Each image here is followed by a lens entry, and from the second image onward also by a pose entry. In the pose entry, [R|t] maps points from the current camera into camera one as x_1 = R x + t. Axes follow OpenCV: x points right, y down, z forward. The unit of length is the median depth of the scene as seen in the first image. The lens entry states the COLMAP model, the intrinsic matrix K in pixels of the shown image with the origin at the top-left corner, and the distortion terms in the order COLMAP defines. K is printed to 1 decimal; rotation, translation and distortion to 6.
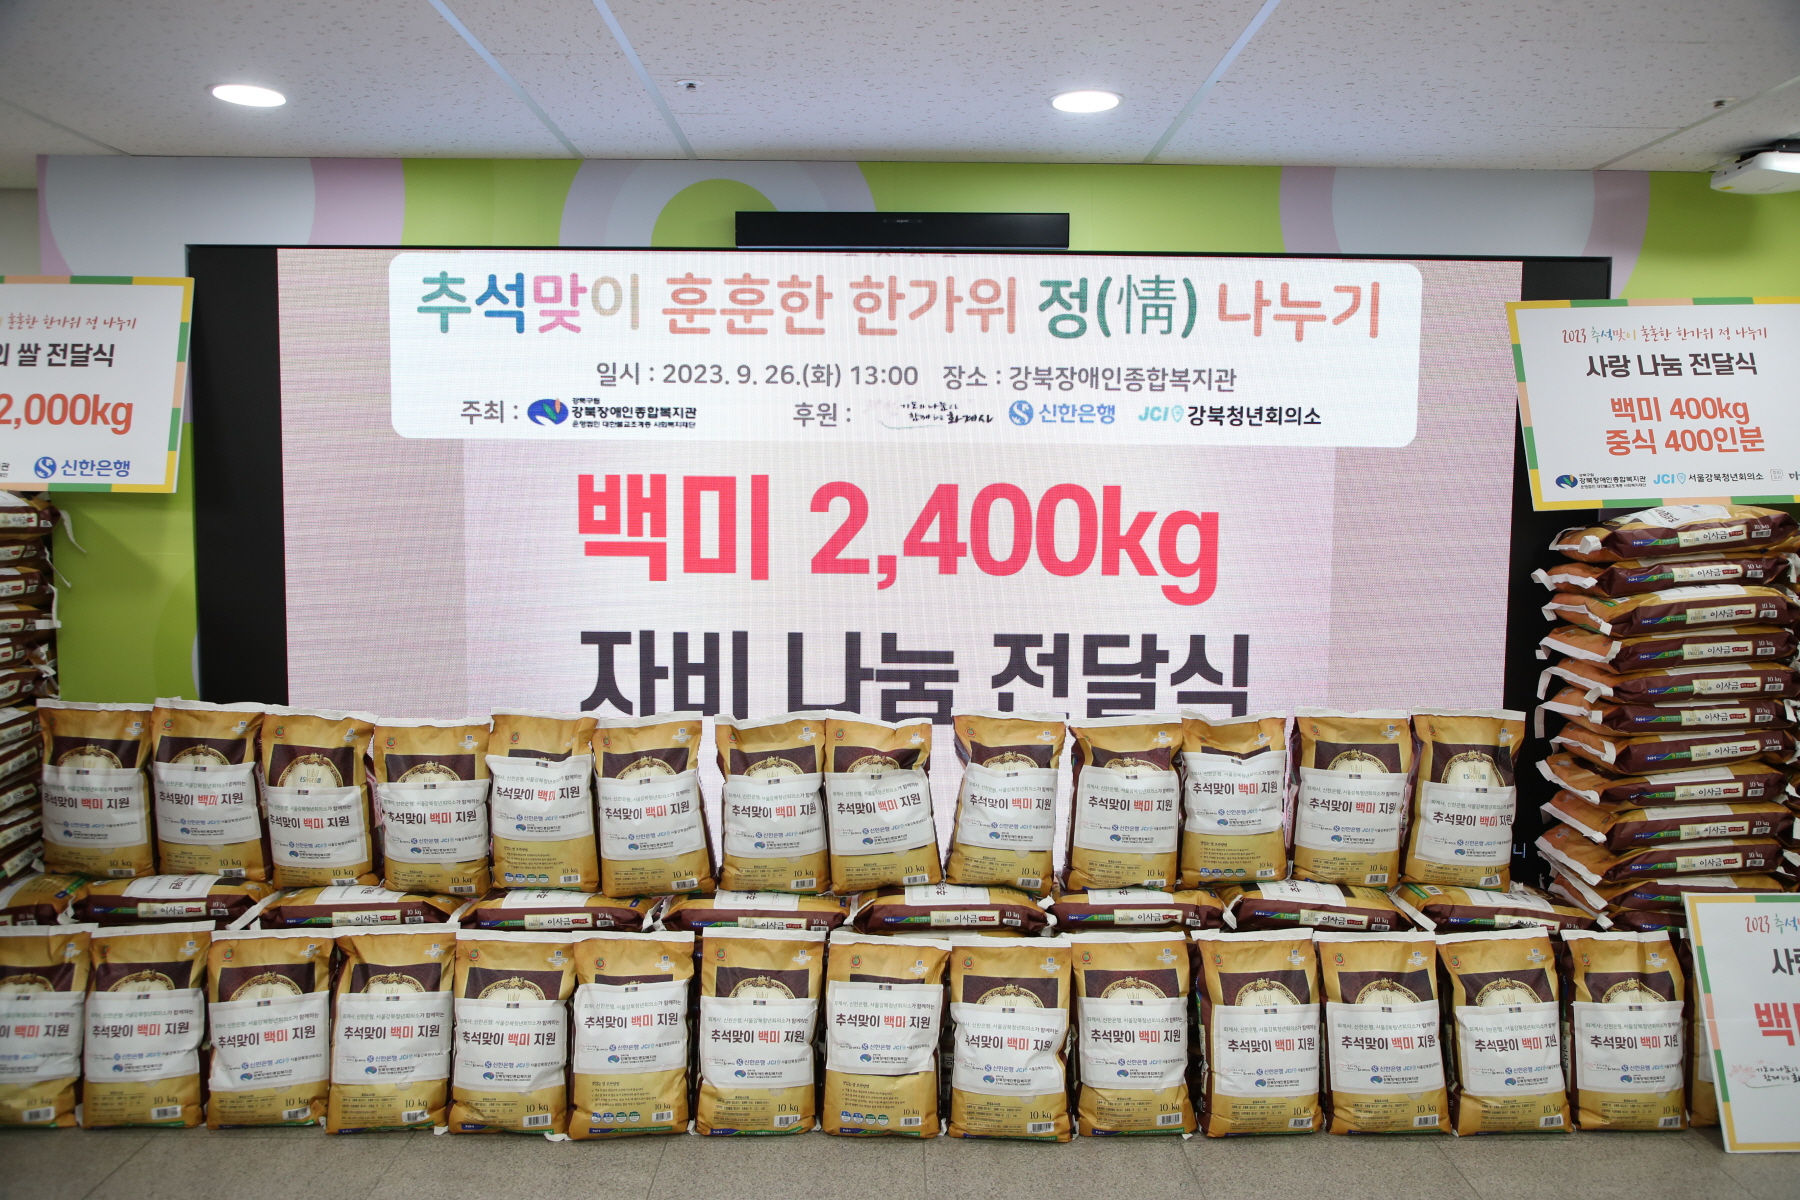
lens RADIAL K [[1350.8, 0, 908.6], [0, 1350.8, 602.6], [0, 0, 1]] dist [-0.049638, 0.046373]
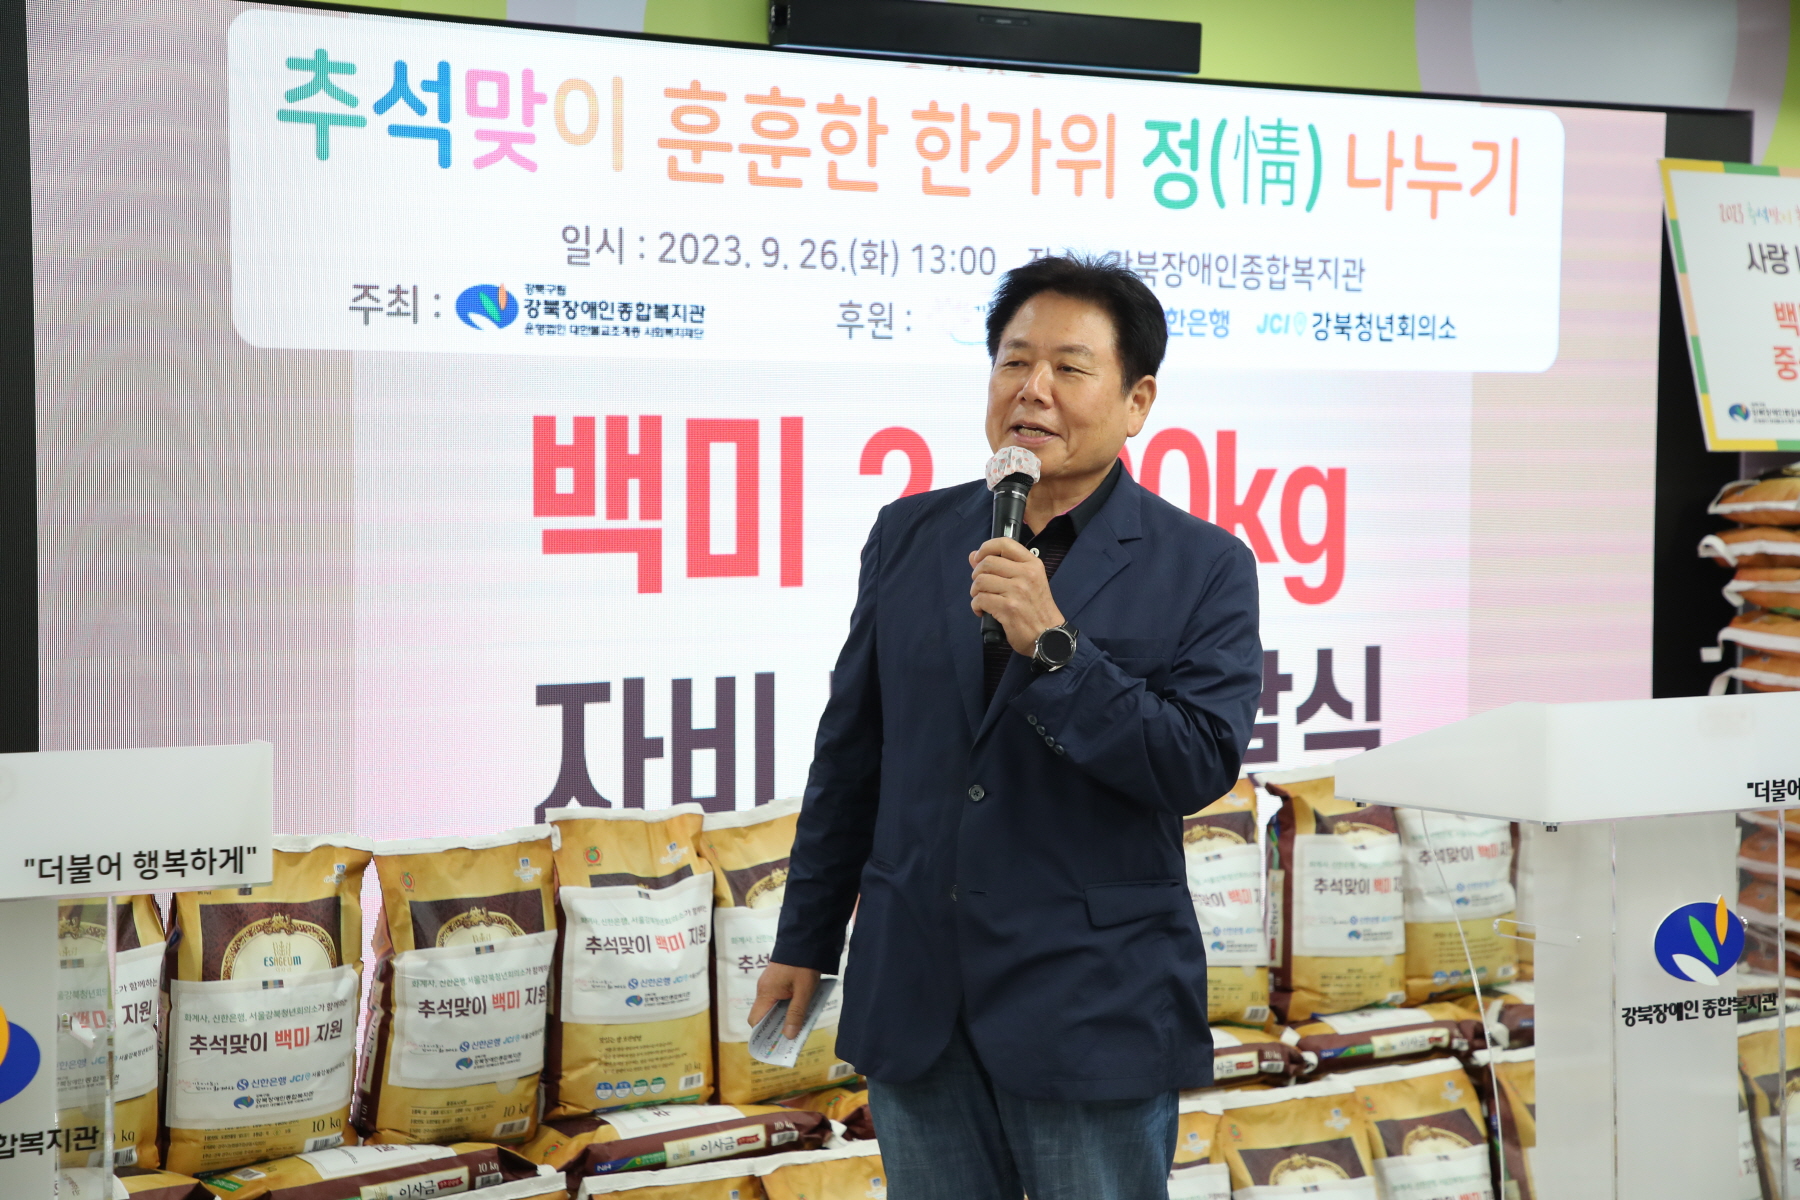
lens RADIAL K [[3514.2, 0, 904.4], [0, 3514.2, 605.3], [0, 0, 1]] dist [0.381215, 0.000000]
pose [[0.817762, -0.033612, 0.574574, -1.002517], [0.051320, 0.998575, -0.014626, 0.017937], [-0.573263, 0.041448, 0.818322, -0.344656]]
